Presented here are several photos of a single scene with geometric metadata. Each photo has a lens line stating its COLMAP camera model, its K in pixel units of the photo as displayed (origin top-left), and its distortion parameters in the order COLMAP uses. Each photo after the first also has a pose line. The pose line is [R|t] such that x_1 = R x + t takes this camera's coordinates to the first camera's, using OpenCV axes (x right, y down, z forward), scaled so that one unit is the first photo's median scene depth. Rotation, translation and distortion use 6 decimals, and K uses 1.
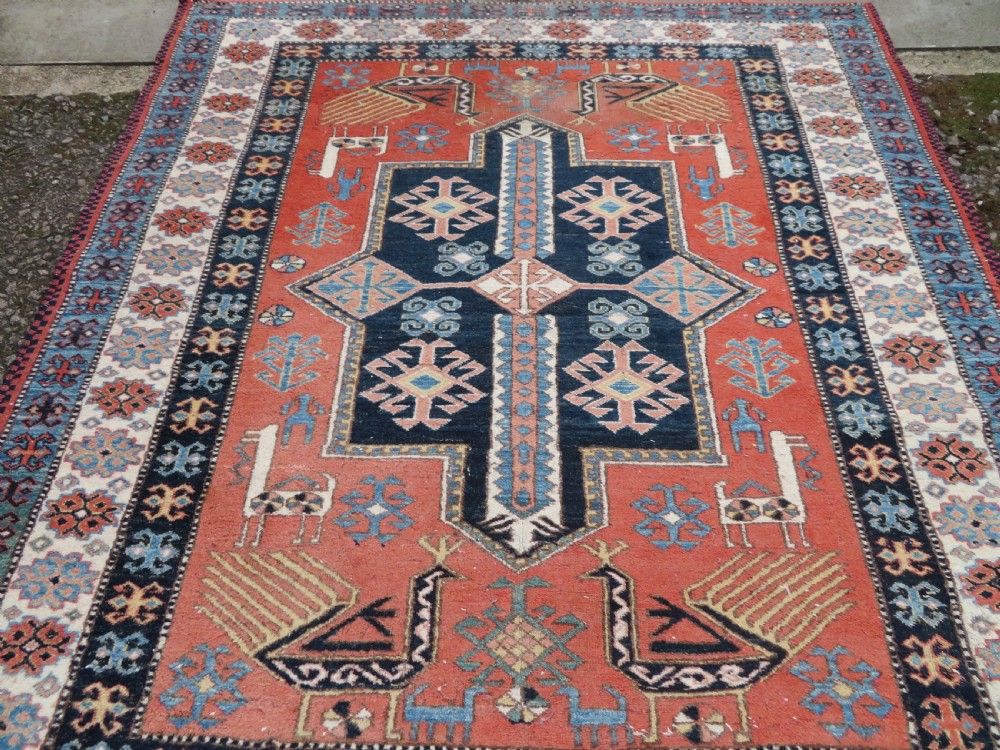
lens RADIAL K [[733.7, 0, 501.4], [0, 733.7, 370.2], [0, 0, 1]] dist [-0.013103, 0.003382]
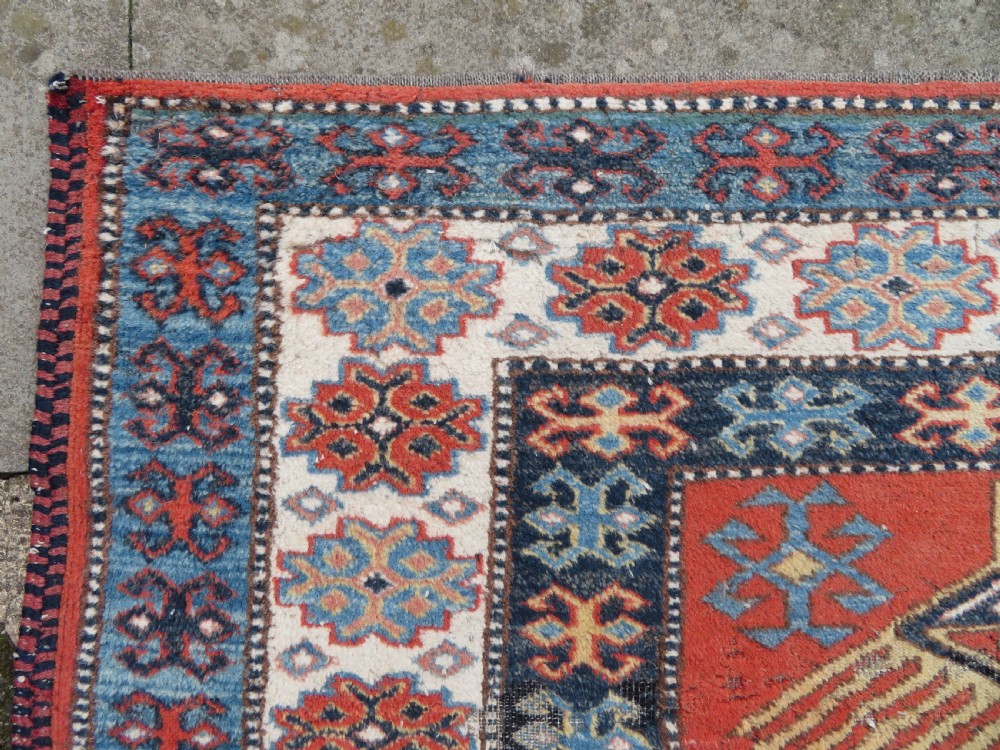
lens RADIAL K [[733.7, 0, 500.6], [0, 733.7, 377.8], [0, 0, 1]] dist [-0.013103, 0.003382]
pose [[0.999549, -0.008061, 0.028943, -0.415852], [-0.006498, 0.882531, 0.470210, -0.746006], [-0.029333, -0.470185, 0.882080, 1.028656]]
